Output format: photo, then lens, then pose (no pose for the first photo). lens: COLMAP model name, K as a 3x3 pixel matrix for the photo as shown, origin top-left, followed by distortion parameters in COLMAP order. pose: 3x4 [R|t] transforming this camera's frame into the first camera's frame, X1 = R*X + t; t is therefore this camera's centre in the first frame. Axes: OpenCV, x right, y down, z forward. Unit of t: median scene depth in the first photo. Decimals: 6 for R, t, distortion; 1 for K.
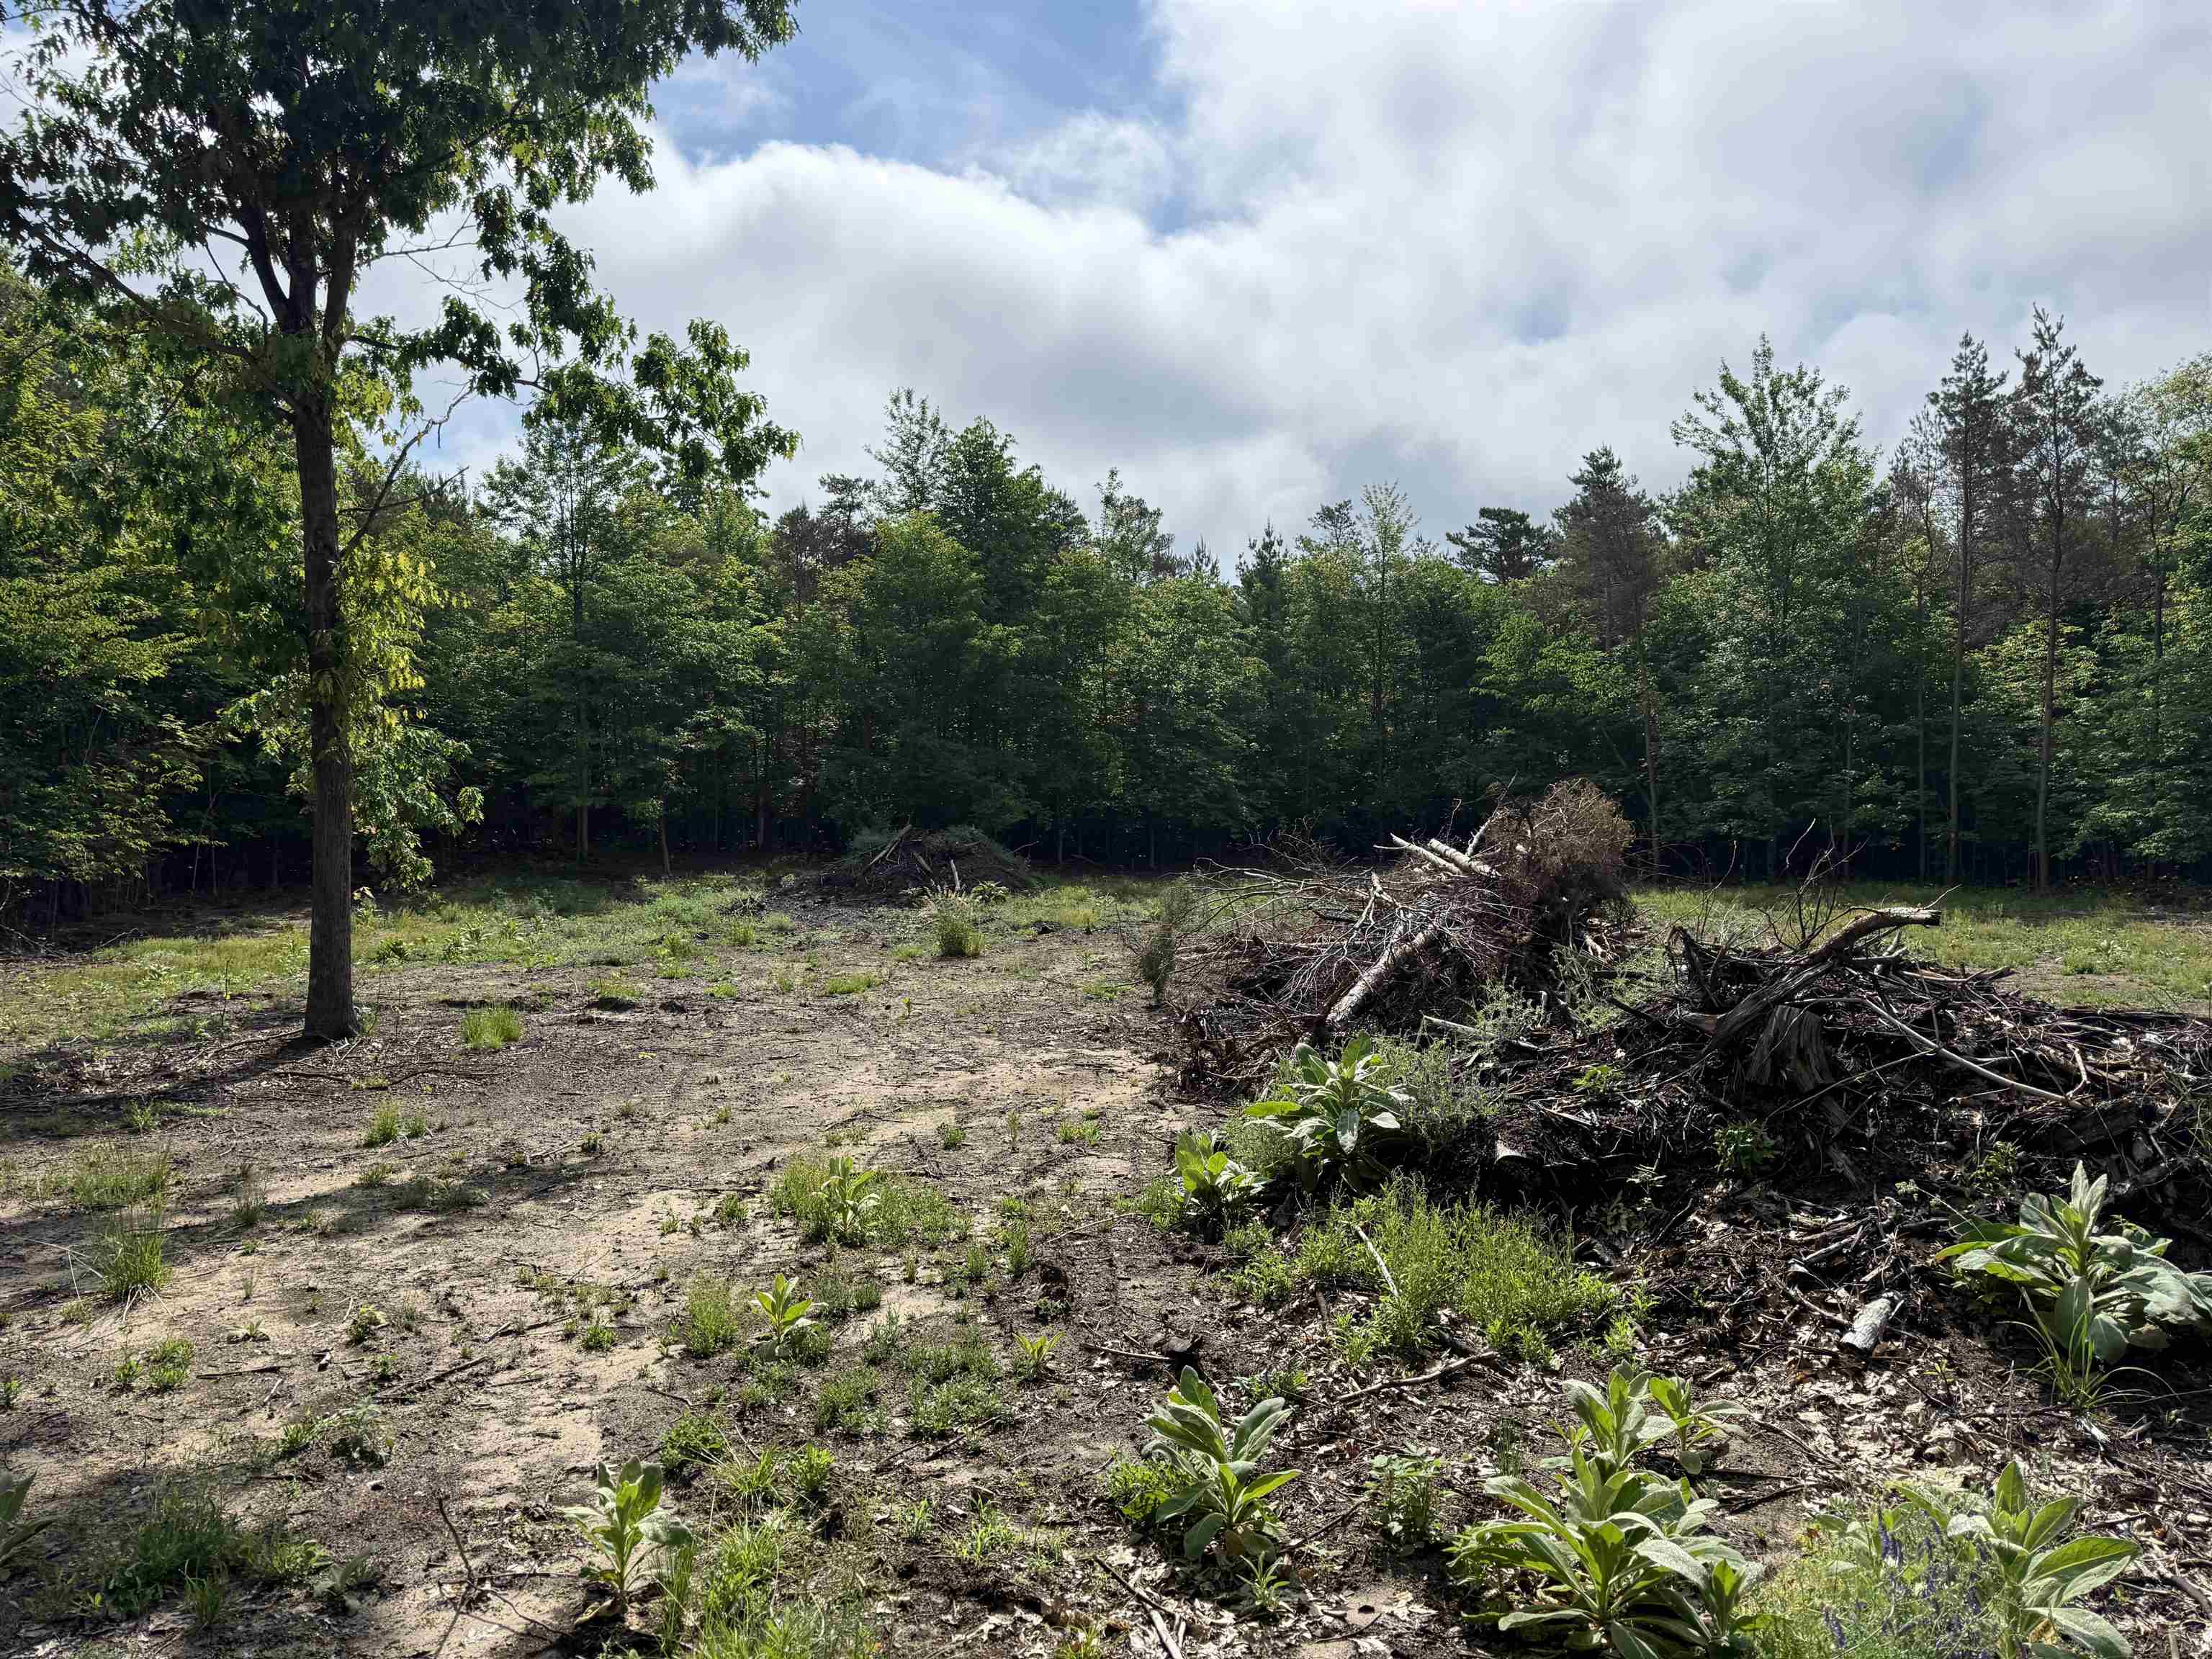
lens RADIAL K [[1499.5, 0, 1106.0], [0, 1499.5, 829.5], [0, 0, 1]] dist [0.055148, -0.148279]
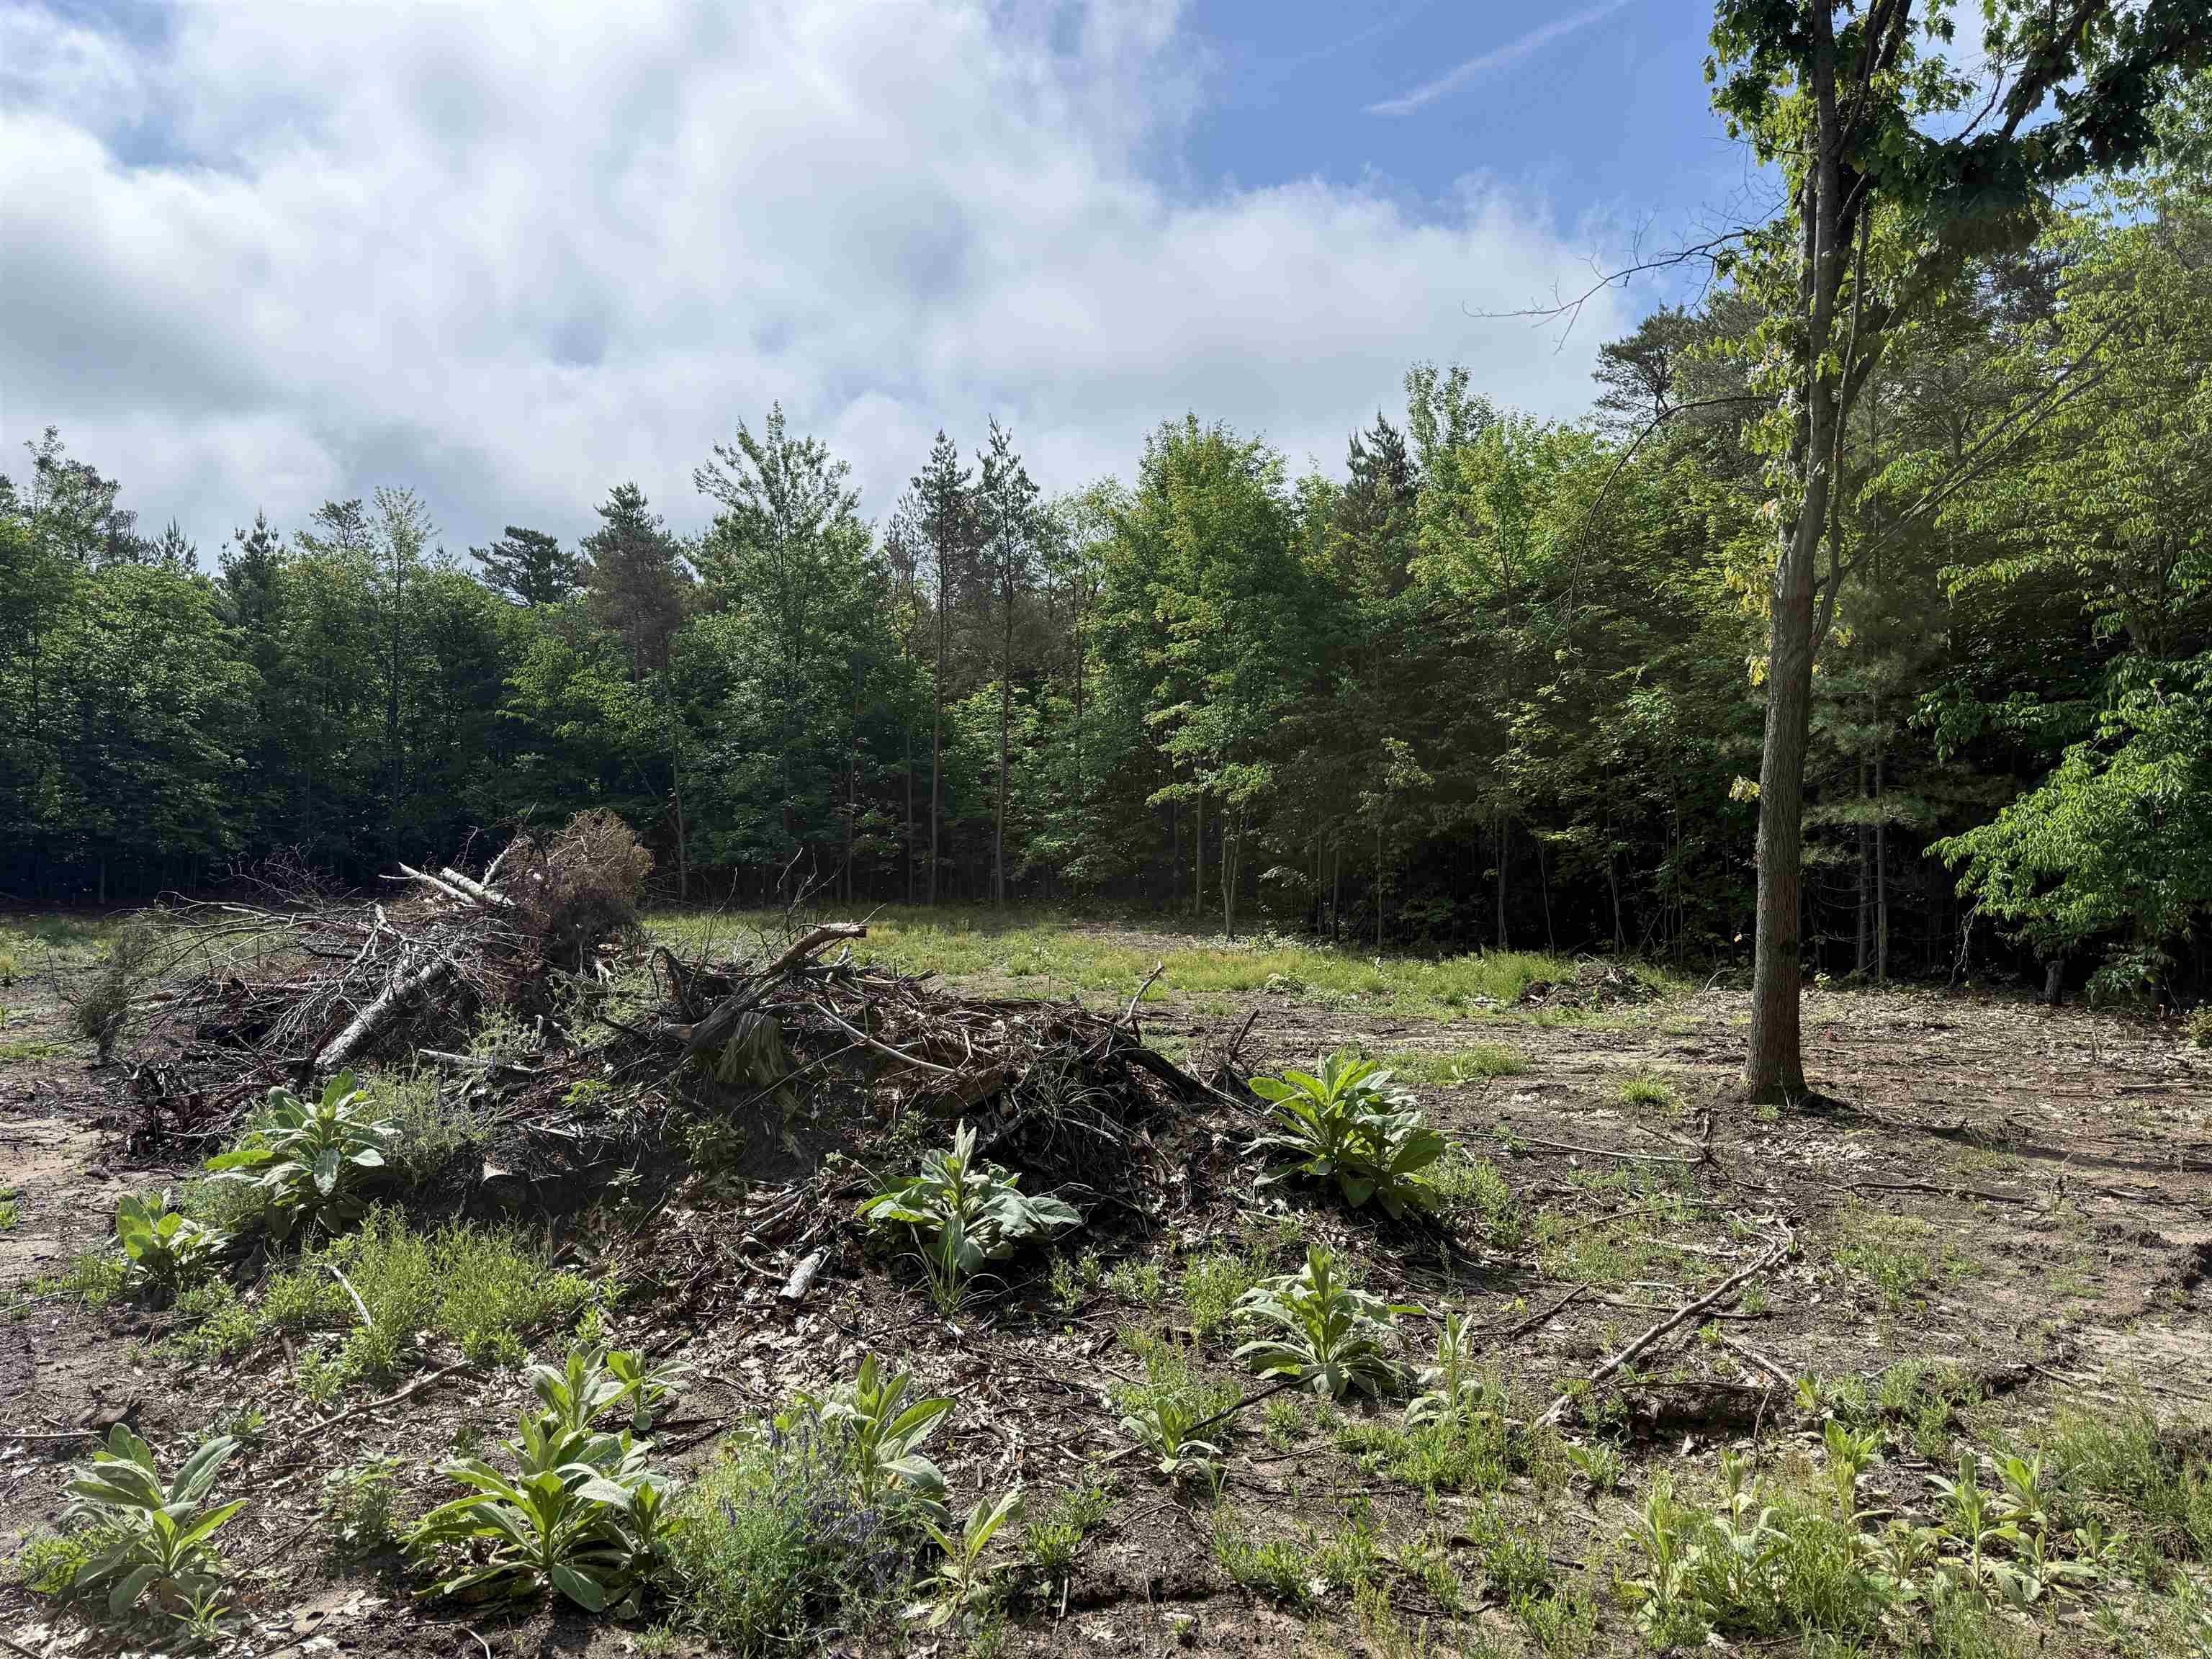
lens RADIAL K [[1513.2, 0, 1106.0], [0, 1513.2, 829.5], [0, 0, 1]] dist [-0.006220, -0.019414]
pose [[0.814745, 0.011231, 0.579711, 0.005632], [-0.000374, 0.999822, -0.018845, -0.000208], [-0.579819, 0.015137, 0.814604, -0.068018]]
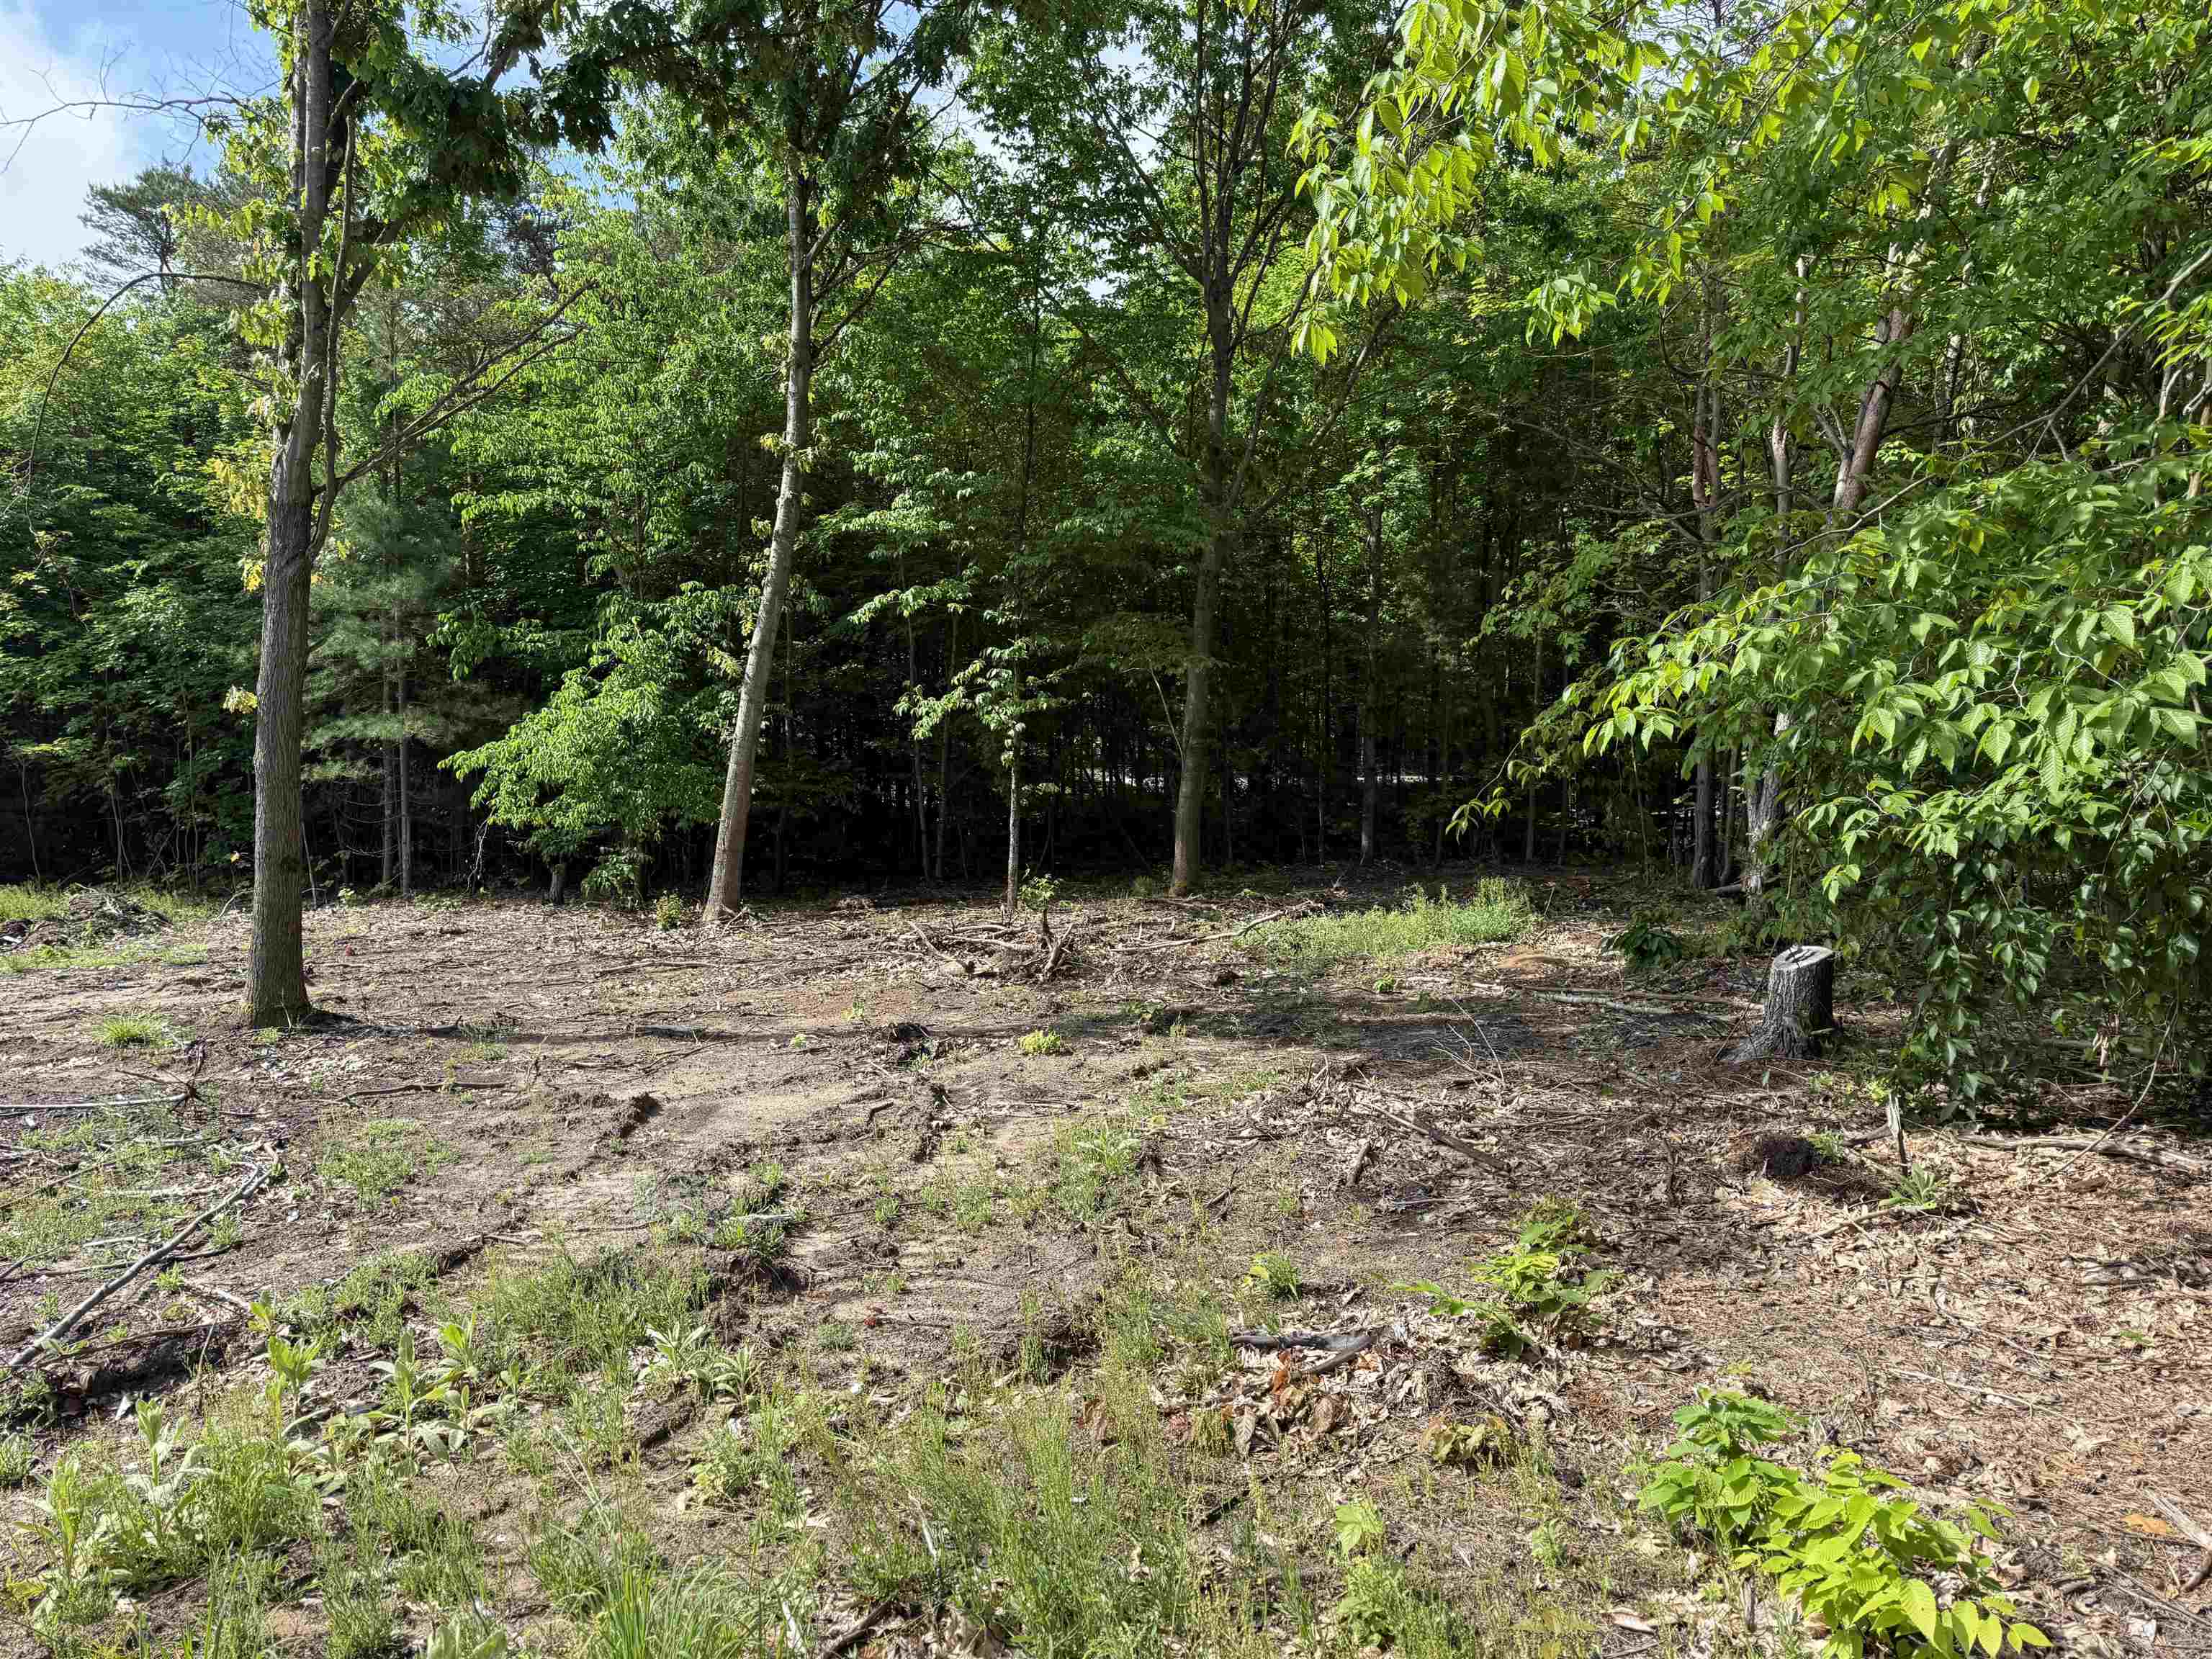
lens RADIAL K [[1510.6, 0, 1106.0], [0, 1510.6, 829.5], [0, 0, 1]] dist [-0.023134, -0.006542]
pose [[0.048492, -0.039667, 0.998036, 0.023818], [0.004447, 0.999210, 0.039497, 0.001119], [-0.998814, 0.002523, 0.048630, -0.097413]]
